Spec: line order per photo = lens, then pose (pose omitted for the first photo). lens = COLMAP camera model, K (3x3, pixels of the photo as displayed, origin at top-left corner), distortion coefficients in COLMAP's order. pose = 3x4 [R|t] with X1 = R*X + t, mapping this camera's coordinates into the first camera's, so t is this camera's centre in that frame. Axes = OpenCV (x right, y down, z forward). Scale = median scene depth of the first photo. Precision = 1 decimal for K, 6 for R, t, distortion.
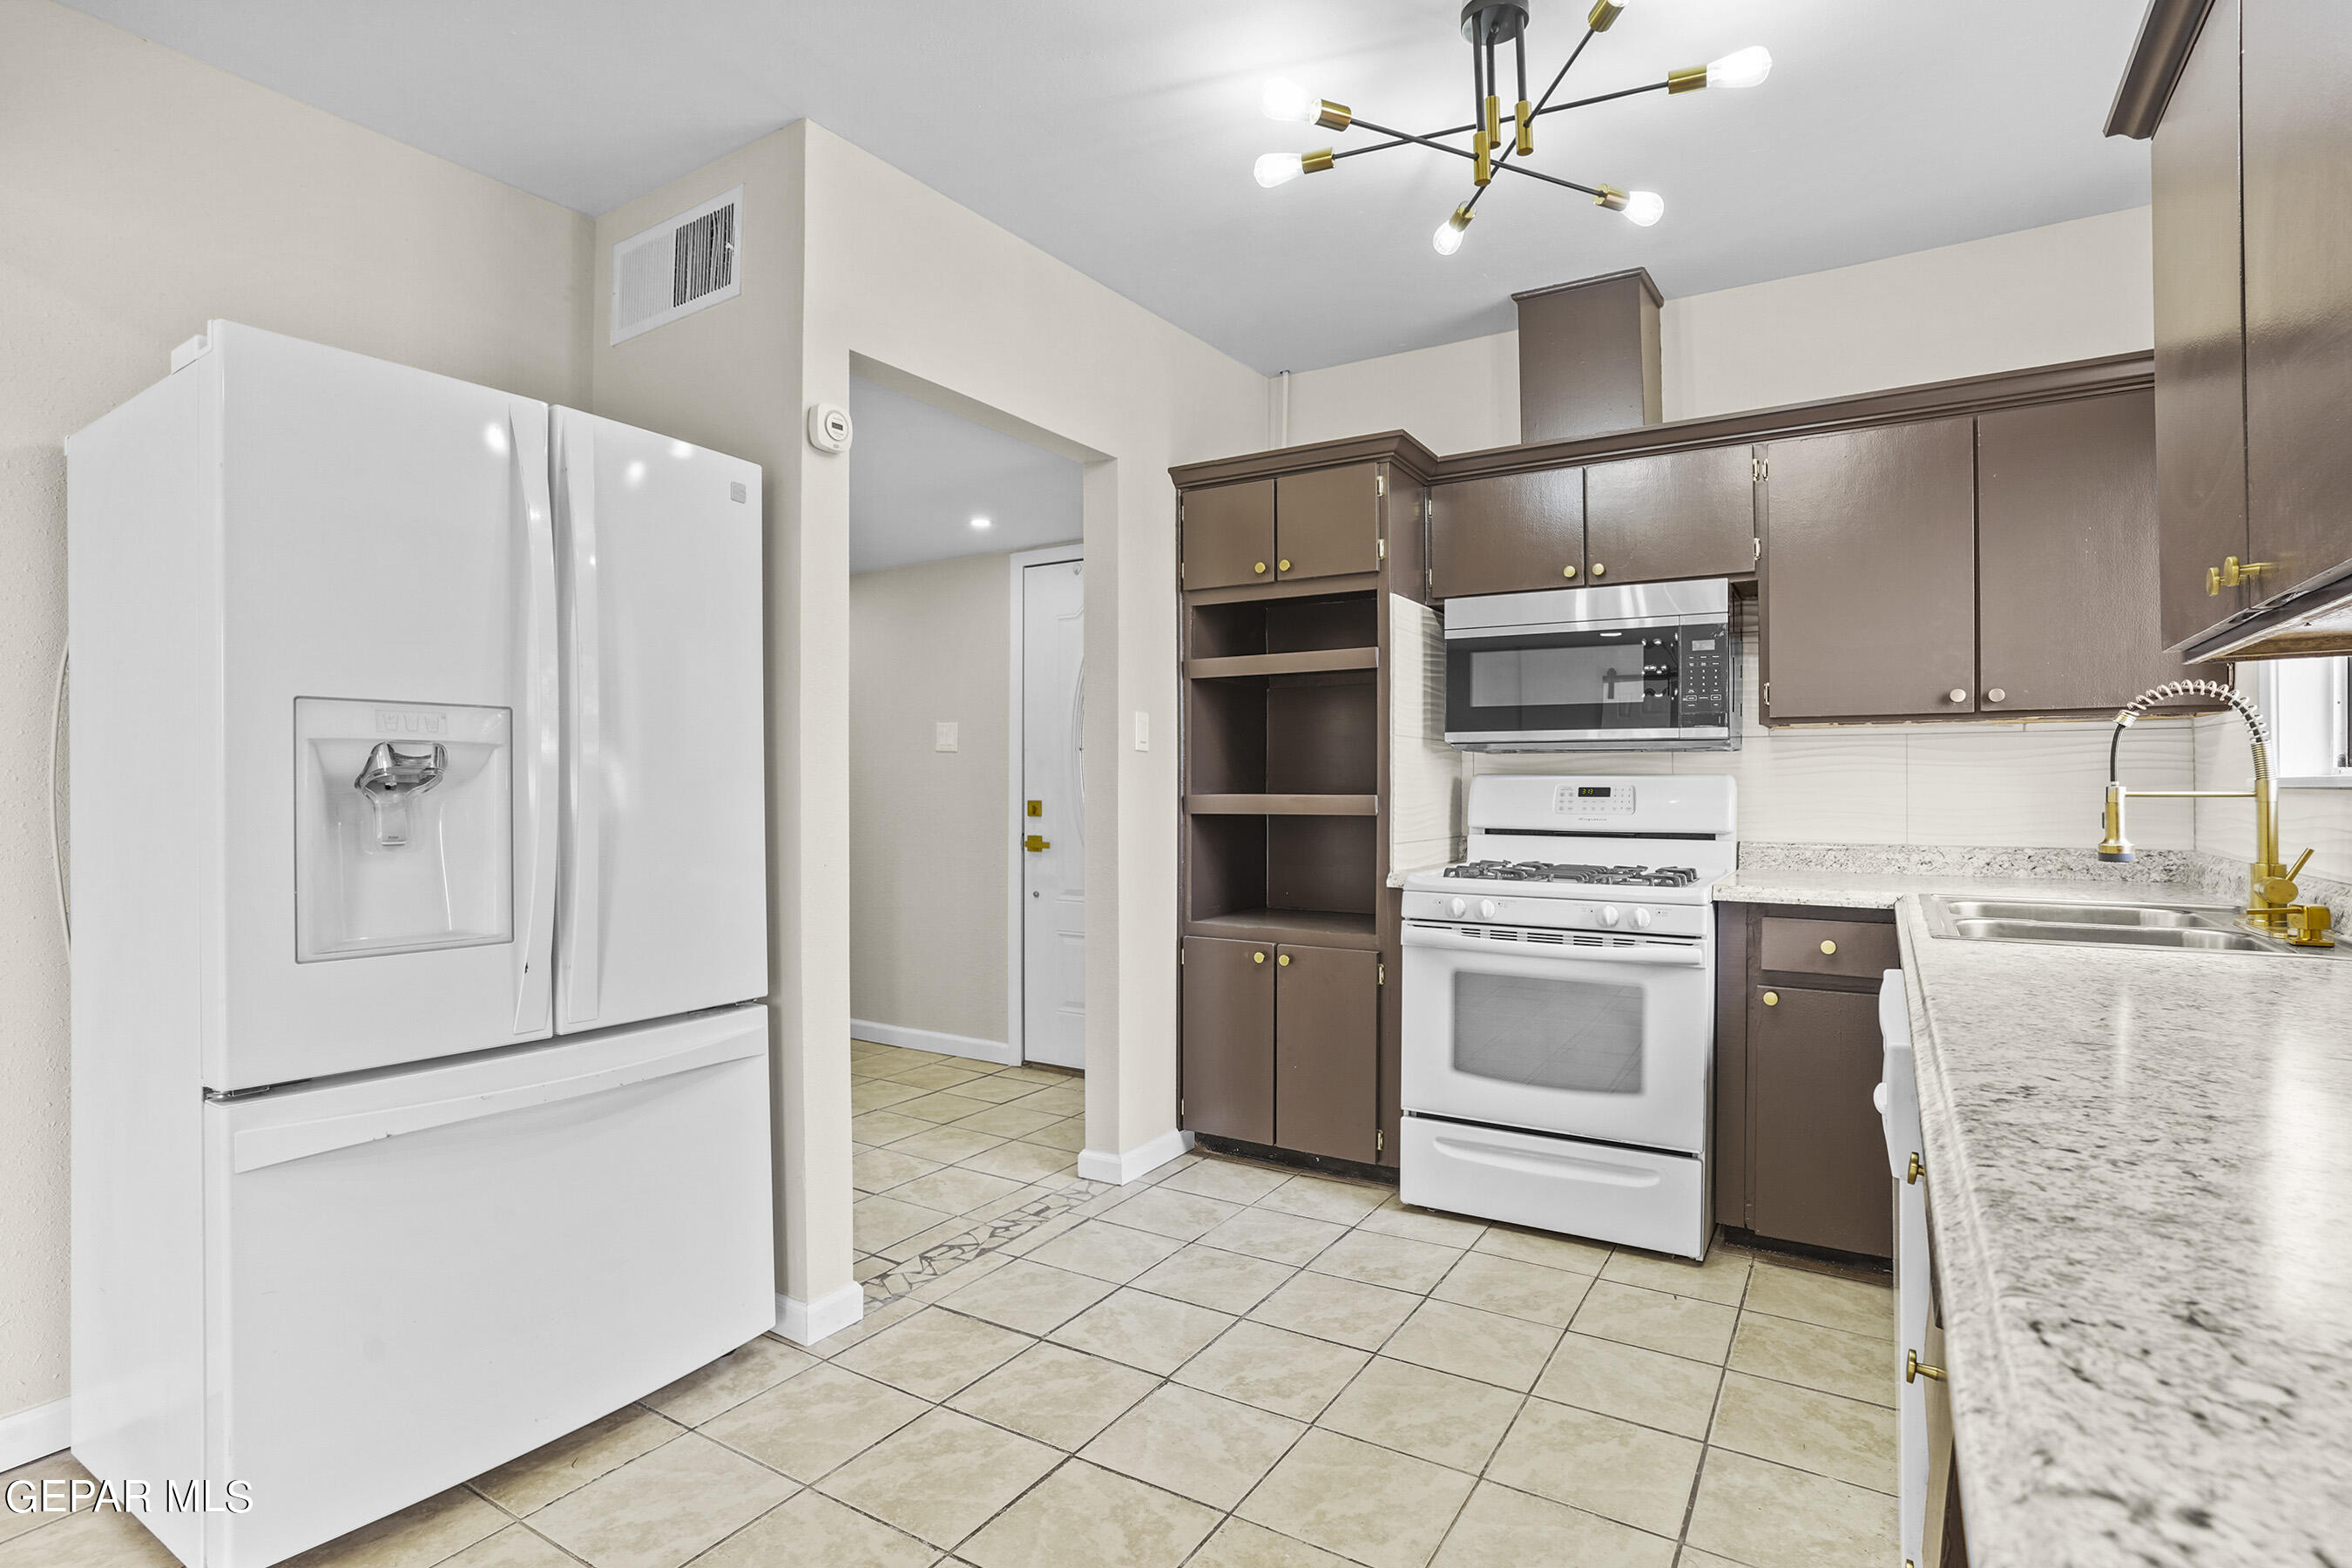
lens RADIAL K [[1158.9, 0, 1175.4], [0, 1158.9, 739.0], [0, 0, 1]] dist [-0.072001, 0.044648]
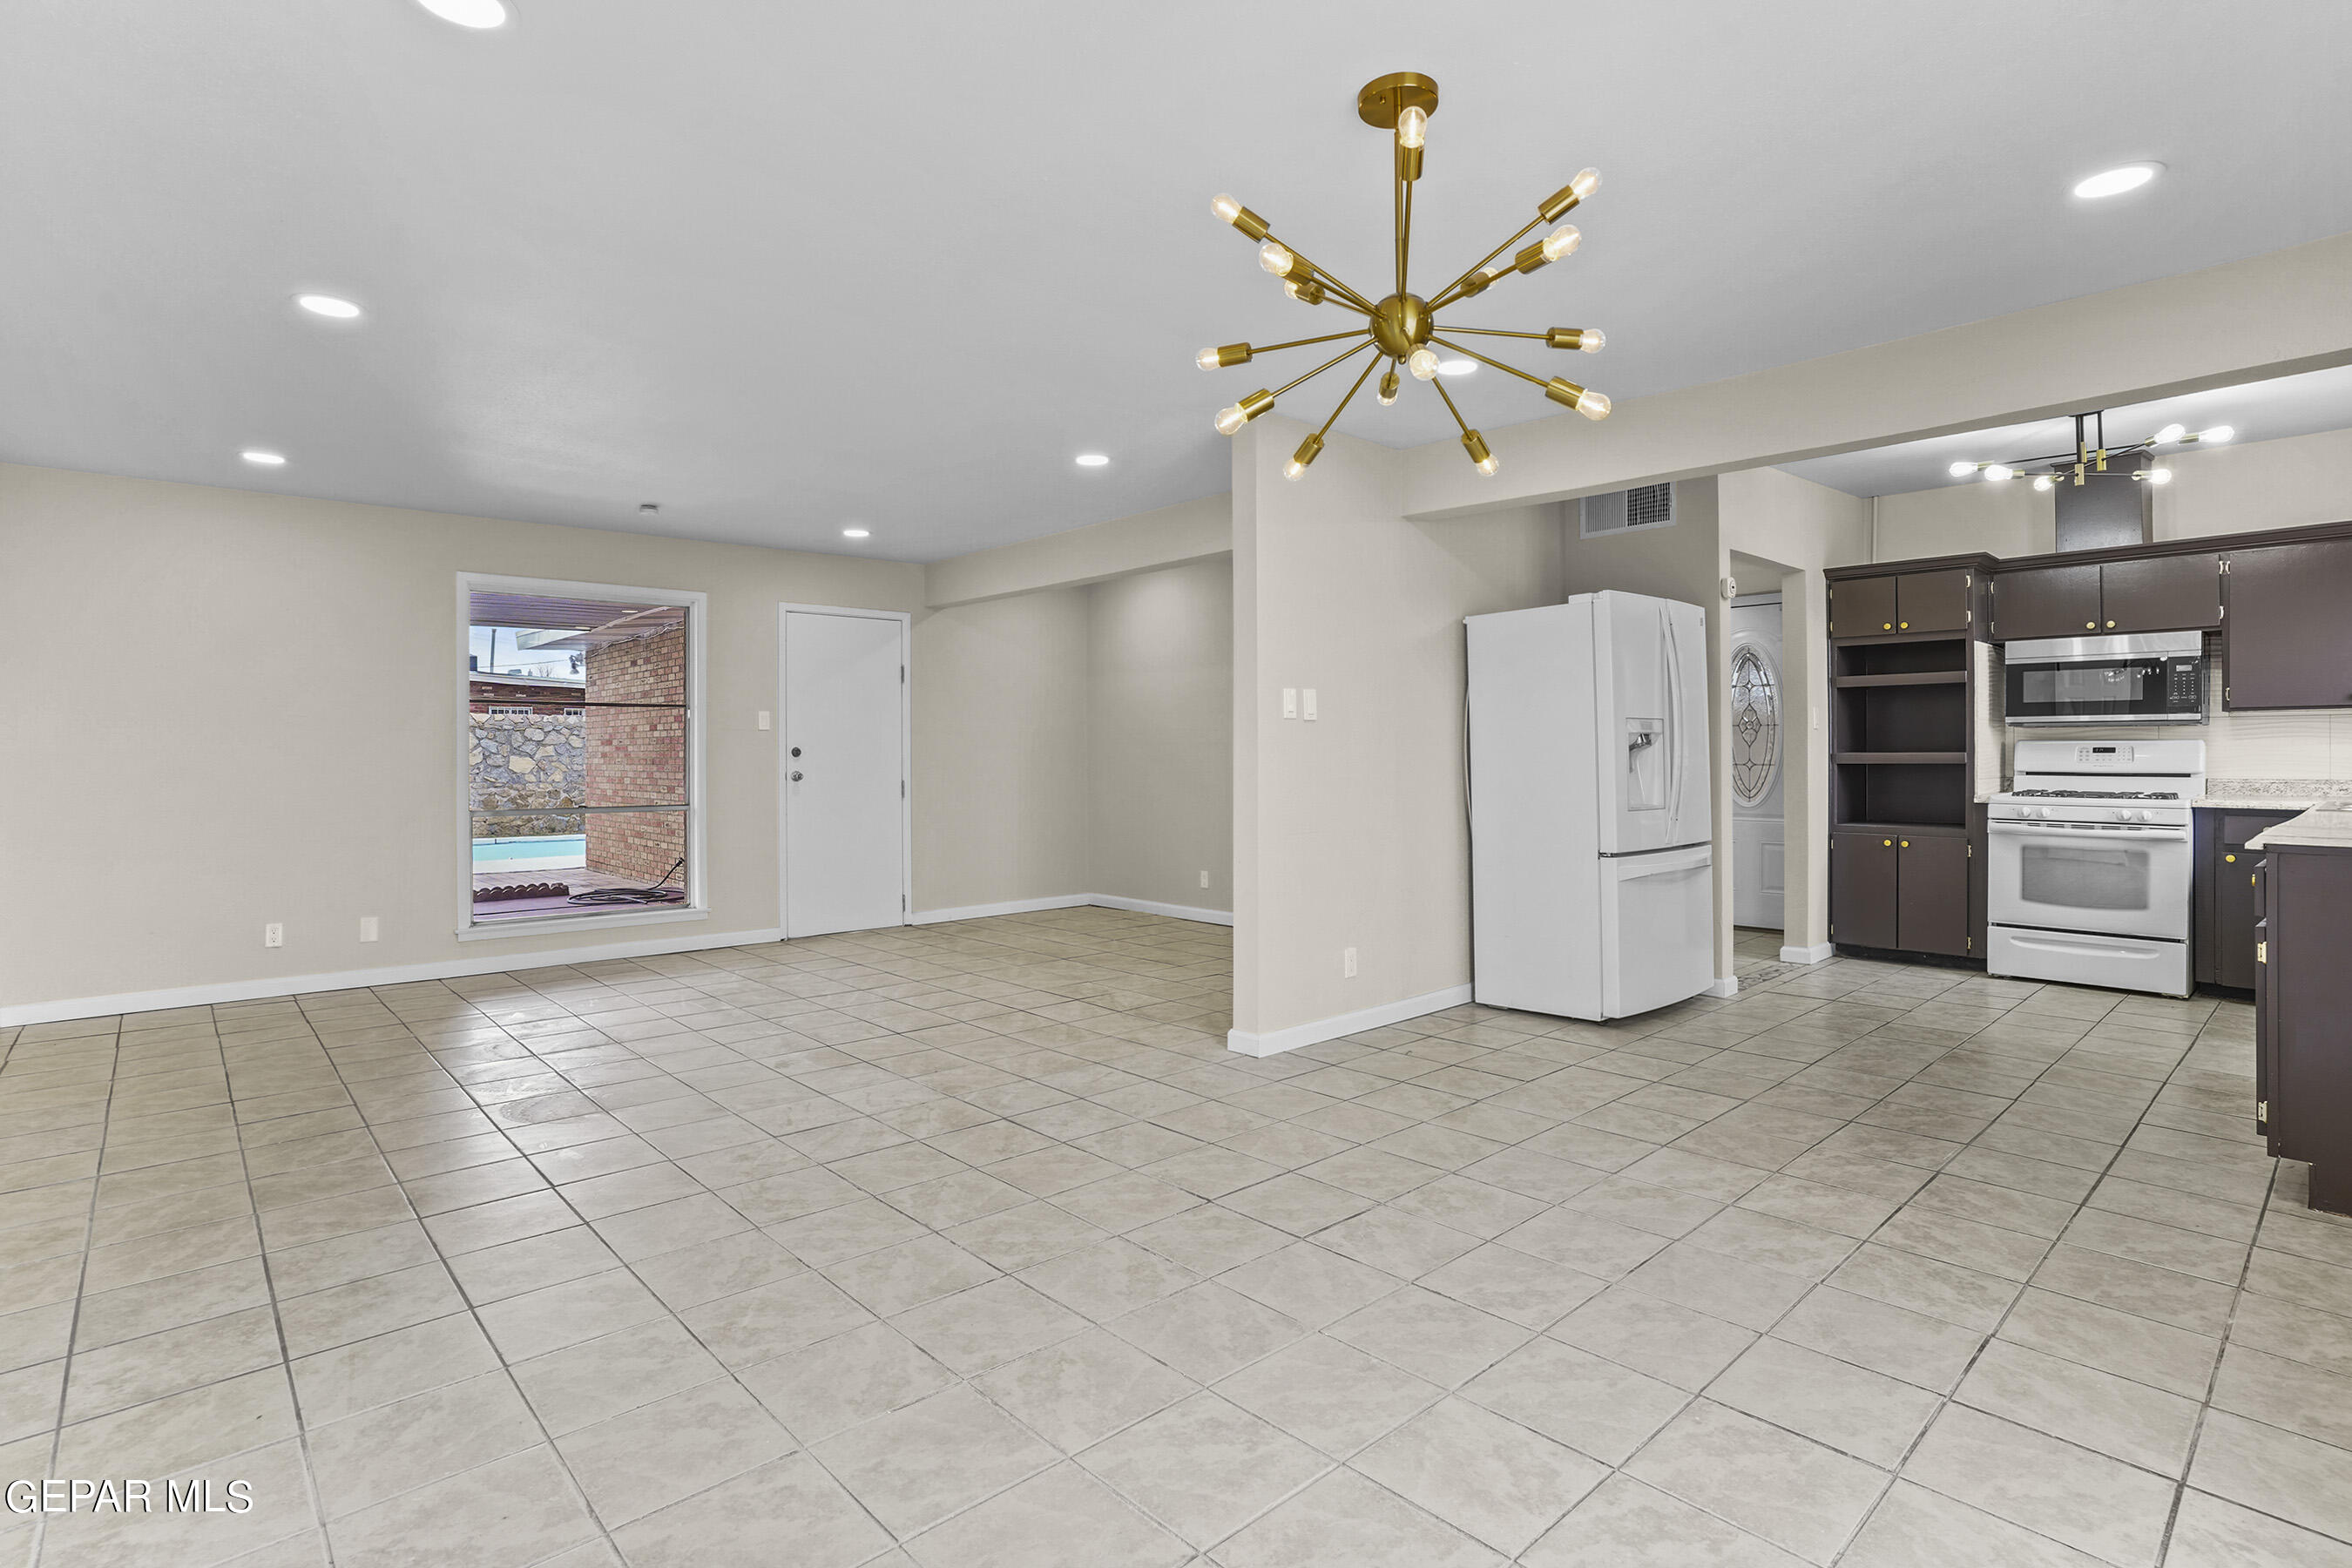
lens RADIAL K [[1158.9, 0, 1175.4], [0, 1158.9, 739.0], [0, 0, 1]] dist [-0.072001, 0.044648]
pose [[0.964044, -0.009095, -0.265587, -0.574788], [0.016216, 0.999565, 0.024632, -0.037908], [0.265247, -0.028053, 0.963772, -1.084988]]
